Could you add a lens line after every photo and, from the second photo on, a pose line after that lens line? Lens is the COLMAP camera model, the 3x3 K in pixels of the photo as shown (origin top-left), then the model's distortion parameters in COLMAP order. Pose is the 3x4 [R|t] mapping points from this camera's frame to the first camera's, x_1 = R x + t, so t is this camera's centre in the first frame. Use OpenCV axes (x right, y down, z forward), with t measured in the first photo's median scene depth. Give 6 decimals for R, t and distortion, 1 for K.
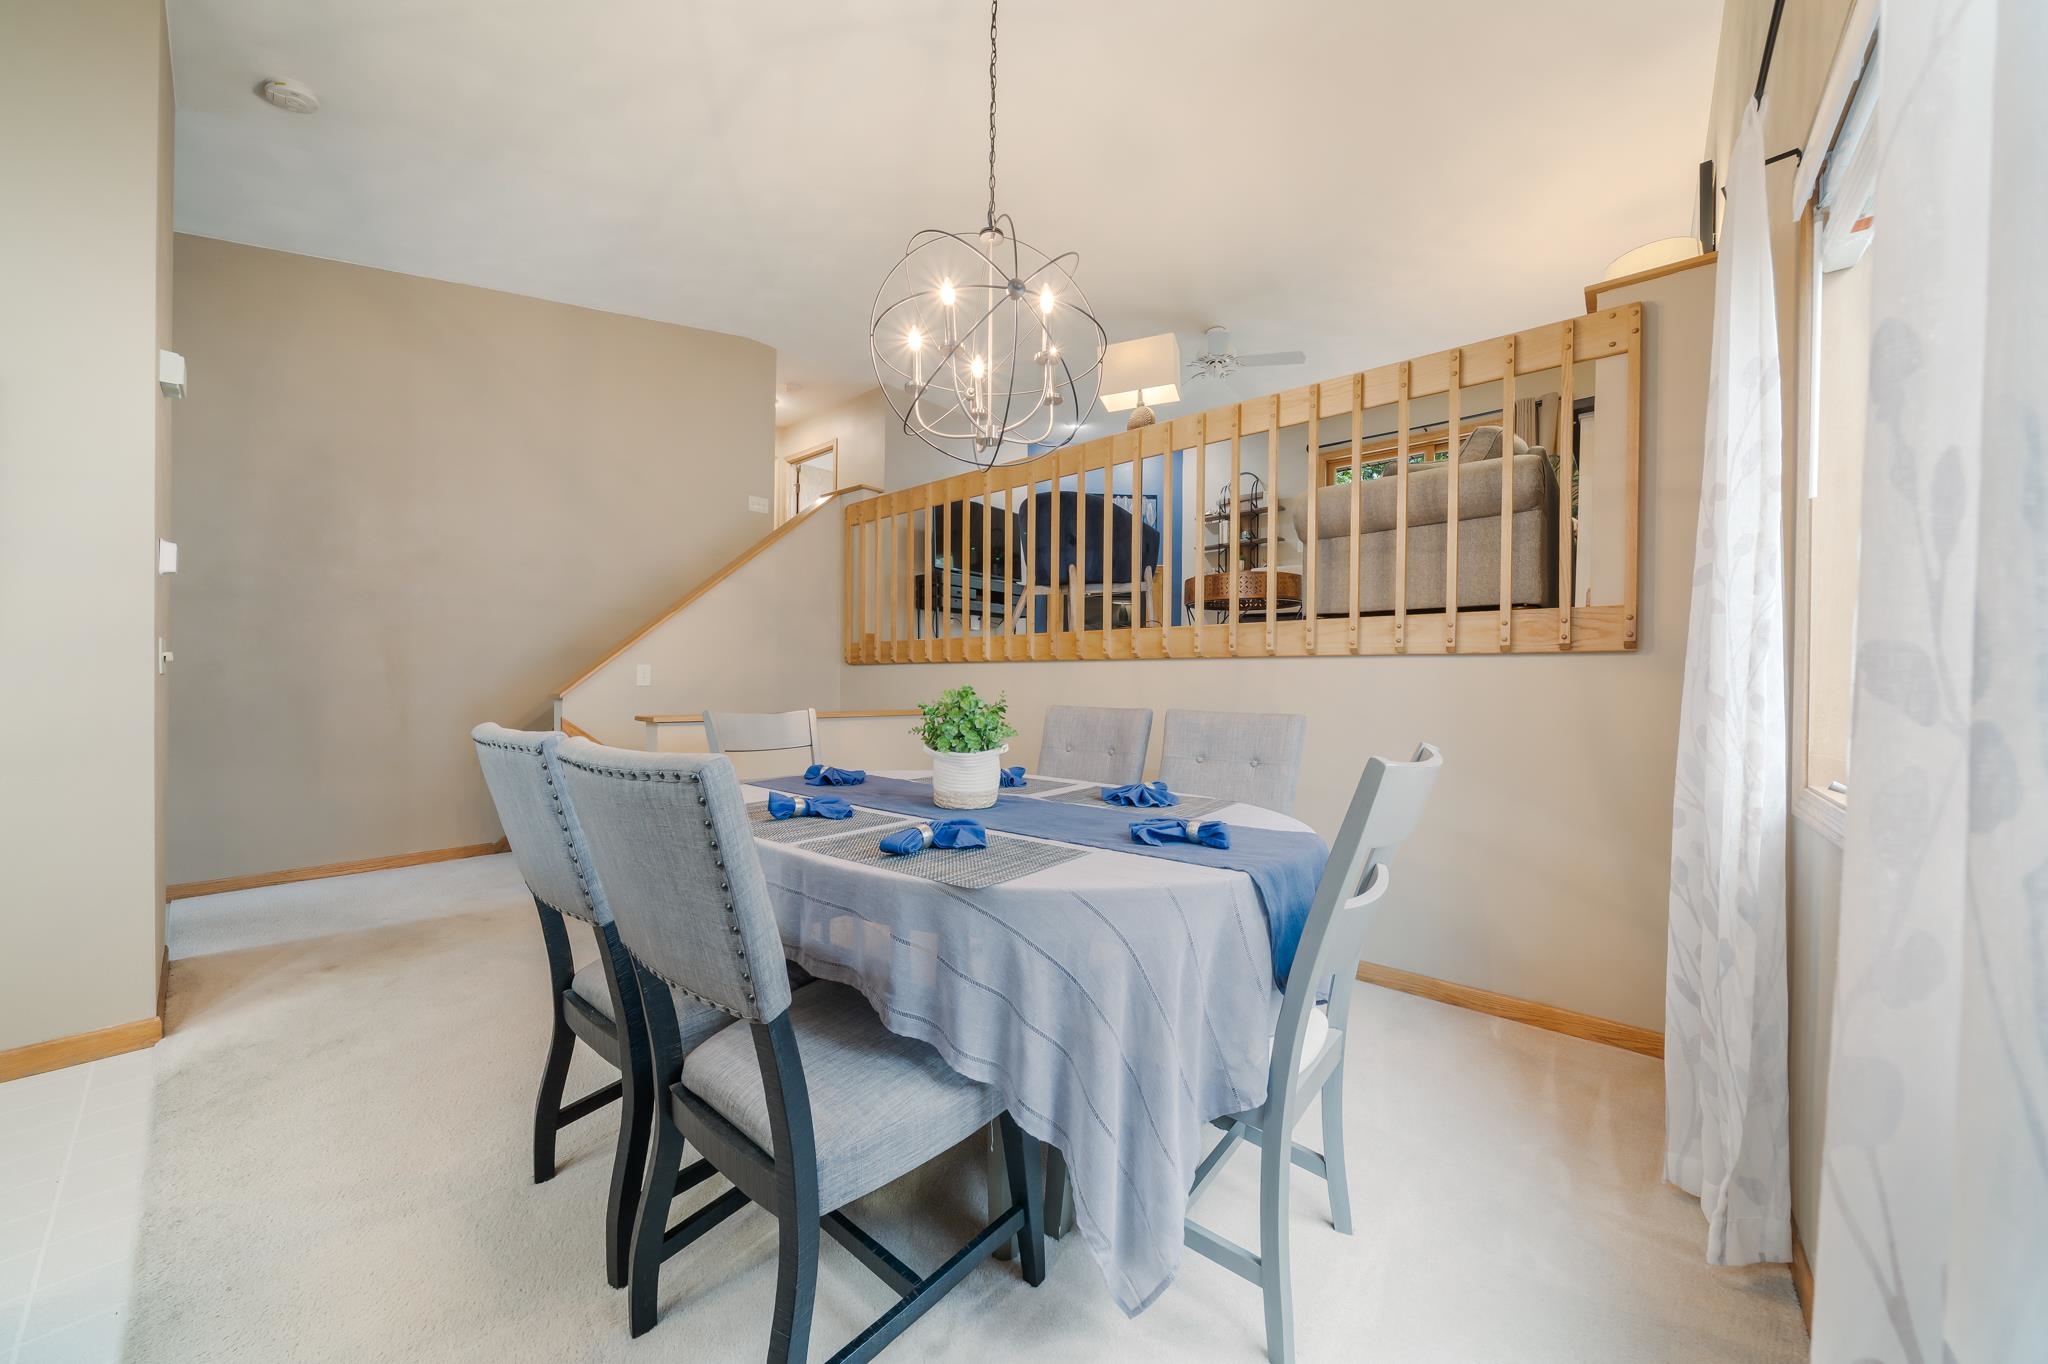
lens RADIAL K [[718.5, 0, 1001.6], [0, 718.5, 686.6], [0, 0, 1]] dist [-0.006078, 0.000228]
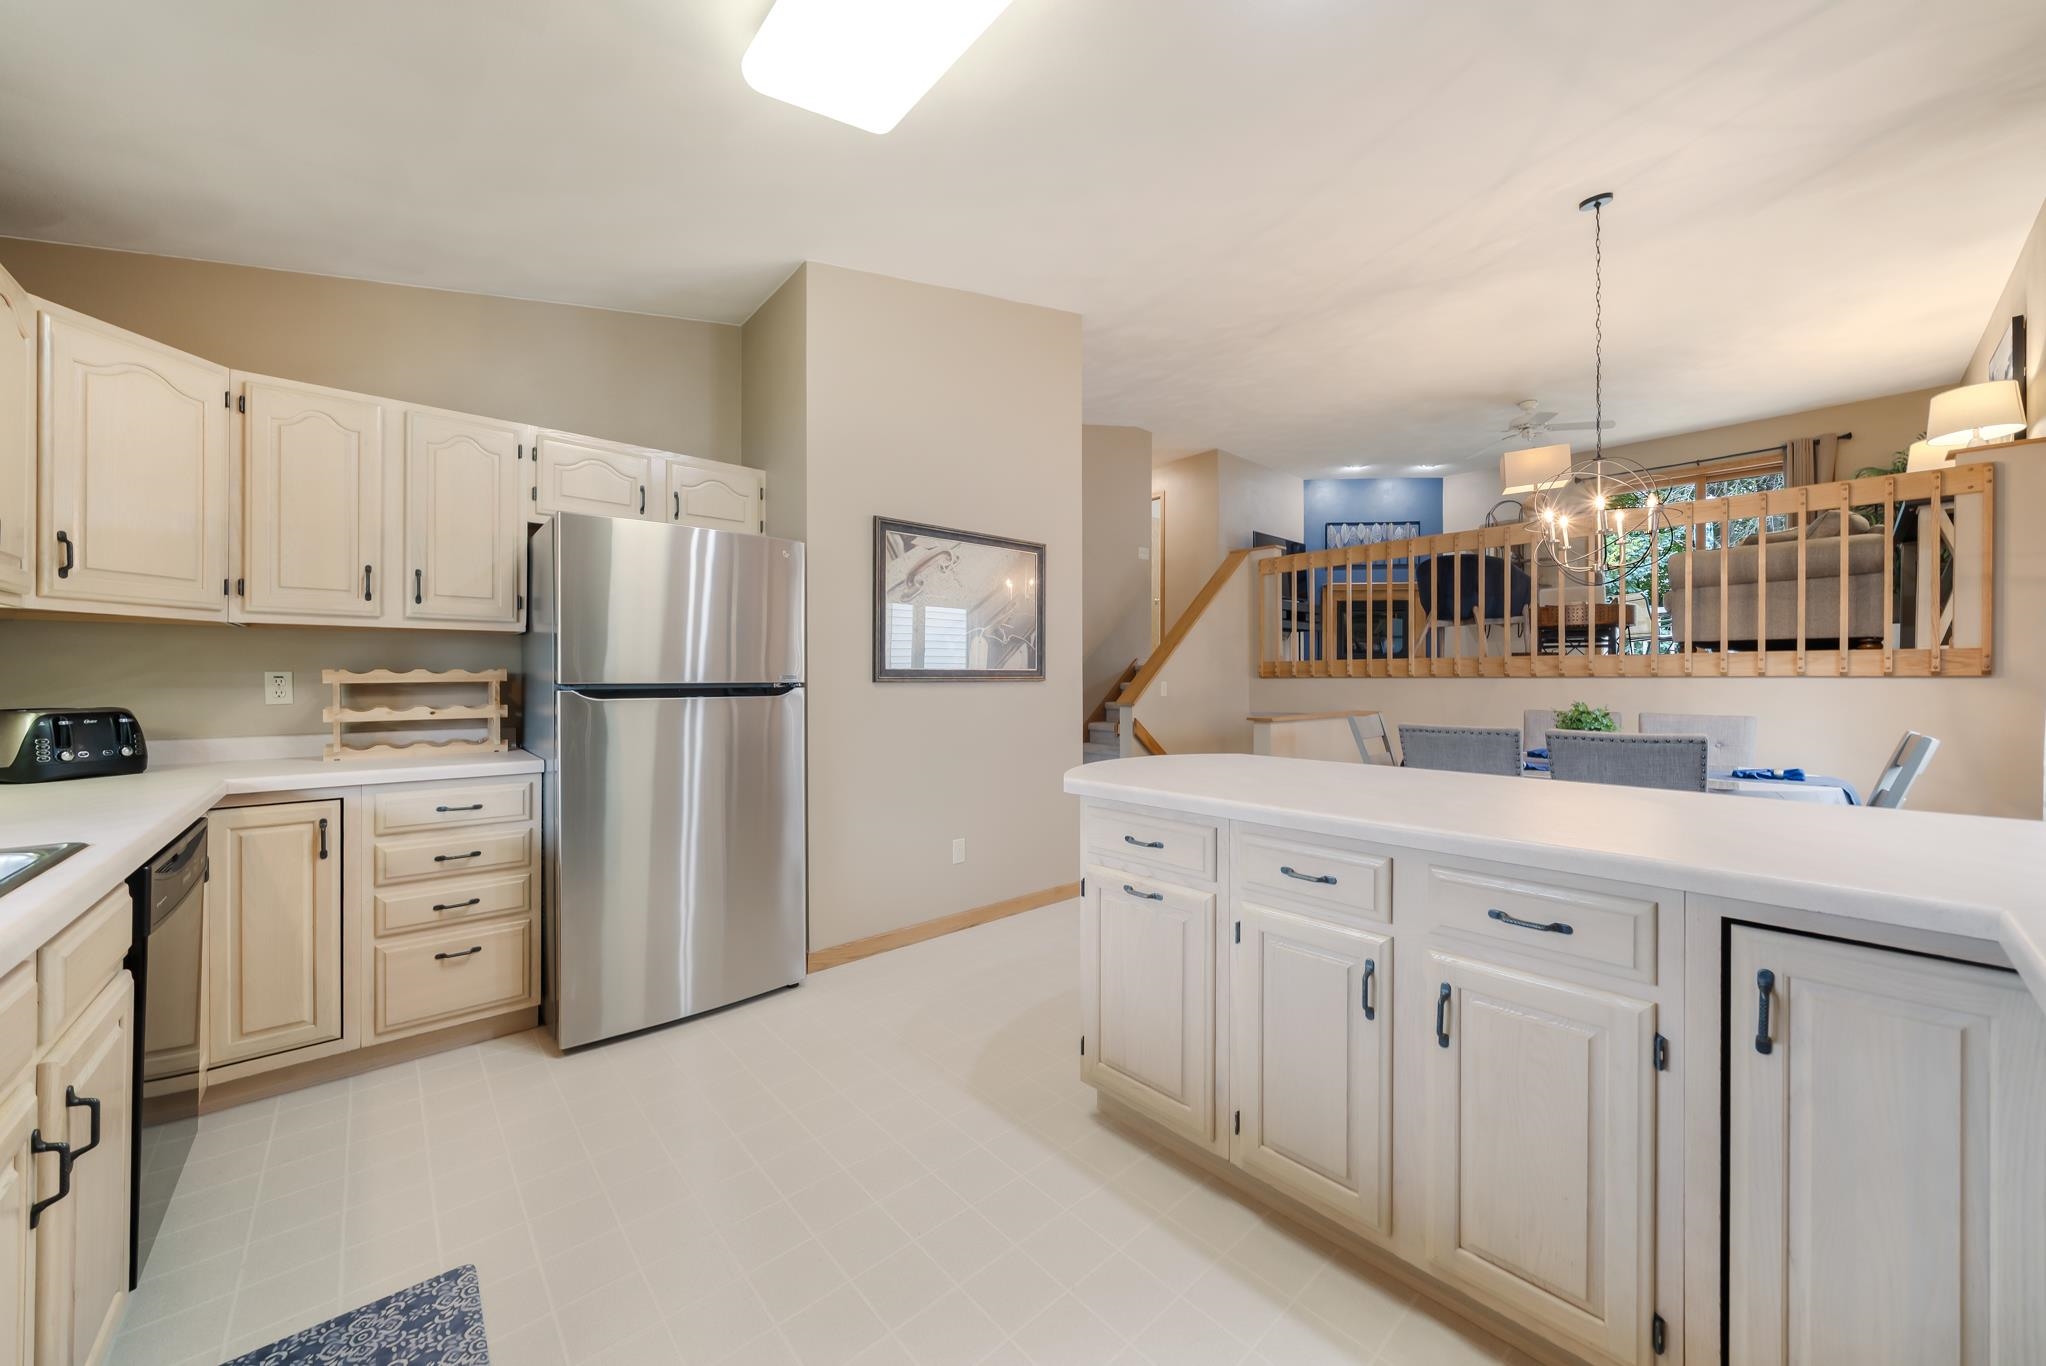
lens RADIAL K [[717.8, 0, 1017.9], [0, 717.8, 684.4], [0, 0, 1]] dist [-0.006078, 0.000228]
pose [[0.991406, -0.010549, -0.130395, -0.720341], [0.010925, 0.999938, 0.002166, -0.037958], [0.130364, -0.003572, 0.991460, -0.586297]]
